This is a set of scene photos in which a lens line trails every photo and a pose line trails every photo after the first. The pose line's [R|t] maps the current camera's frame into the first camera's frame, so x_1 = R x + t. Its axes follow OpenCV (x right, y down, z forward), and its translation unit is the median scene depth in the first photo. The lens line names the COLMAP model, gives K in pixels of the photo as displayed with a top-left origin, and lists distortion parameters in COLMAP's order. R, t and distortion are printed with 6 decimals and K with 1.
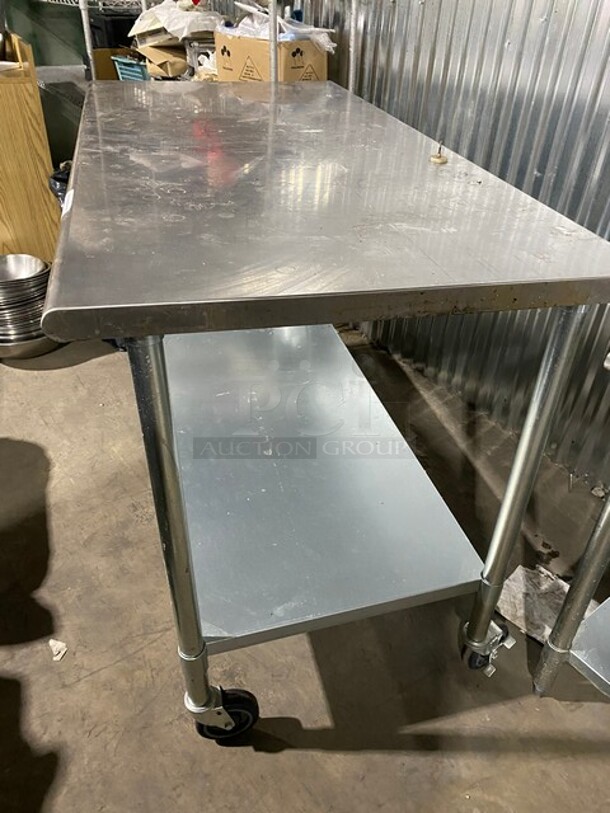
lens RADIAL K [[633.0, 0, 305.0], [0, 633.0, 406.5], [0, 0, 1]] dist [-0.004066, -0.004658]
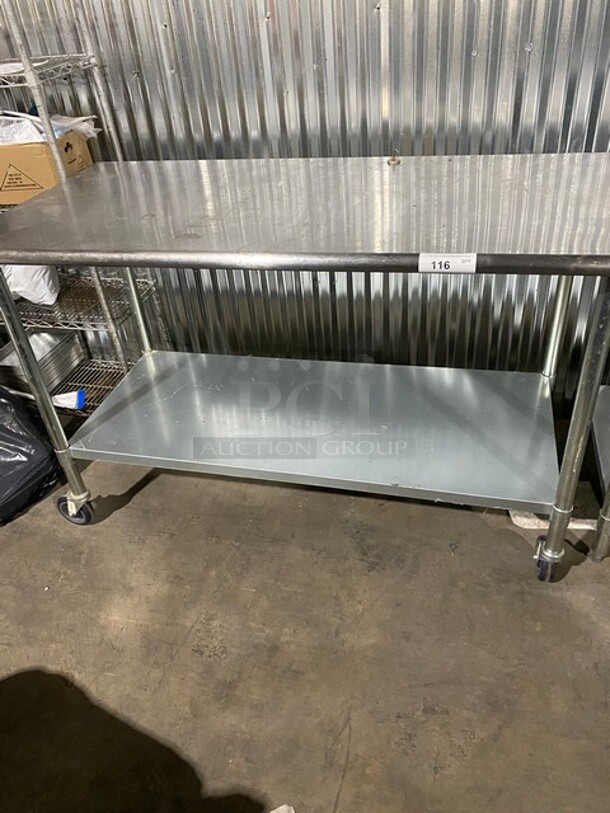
lens RADIAL K [[633.0, 0, 305.0], [0, 633.0, 406.5], [0, 0, 1]] dist [-0.004066, -0.004658]
pose [[0.760237, -0.453066, 0.465586, -0.464159], [0.462327, 0.880800, 0.102199, -0.195967], [-0.456391, 0.137557, 0.879082, 0.080257]]
